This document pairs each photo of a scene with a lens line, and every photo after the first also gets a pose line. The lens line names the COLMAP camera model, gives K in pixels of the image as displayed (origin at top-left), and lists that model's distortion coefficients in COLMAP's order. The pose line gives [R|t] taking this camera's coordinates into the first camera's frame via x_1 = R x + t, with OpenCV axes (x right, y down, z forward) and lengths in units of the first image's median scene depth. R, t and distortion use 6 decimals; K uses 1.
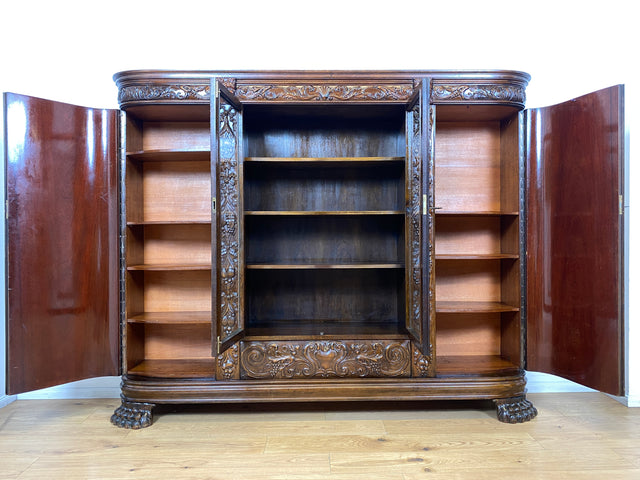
lens RADIAL K [[486.5, 0, 320.0], [0, 486.5, 240.0], [0, 0, 1]] dist [0.016104, 0.001511]
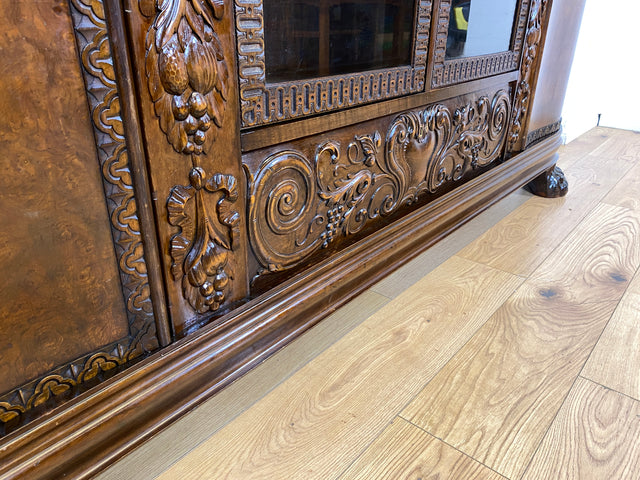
lens RADIAL K [[484.5, 0, 320.0], [0, 484.5, 240.0], [0, 0, 1]] dist [0.009836, -0.001552]
pose [[0.664331, -0.309586, 0.680309, -0.308715], [-0.008954, 0.906826, 0.421410, 0.147142], [-0.747385, -0.286047, 0.599661, 0.822622]]
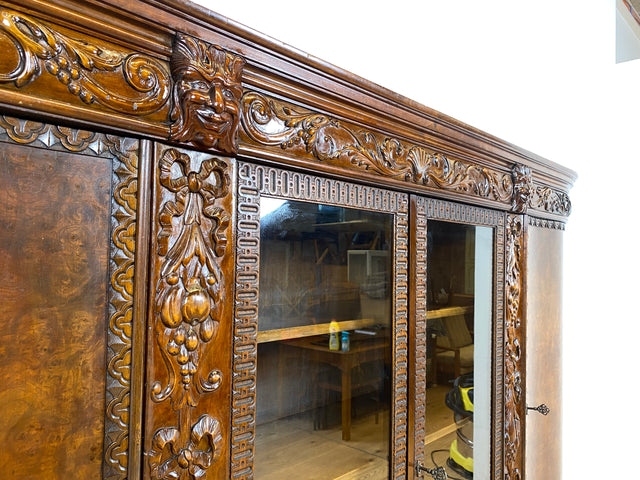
lens RADIAL K [[478.8, 0, 318.0], [0, 478.8, 247.8], [0, 0, 1]] dist [0.008930, -0.003908]
pose [[0.716217, 0.035001, 0.697000, -0.316821], [-0.018805, 0.999347, -0.030861, -0.220125], [-0.697625, 0.008996, 0.716407, 0.777549]]
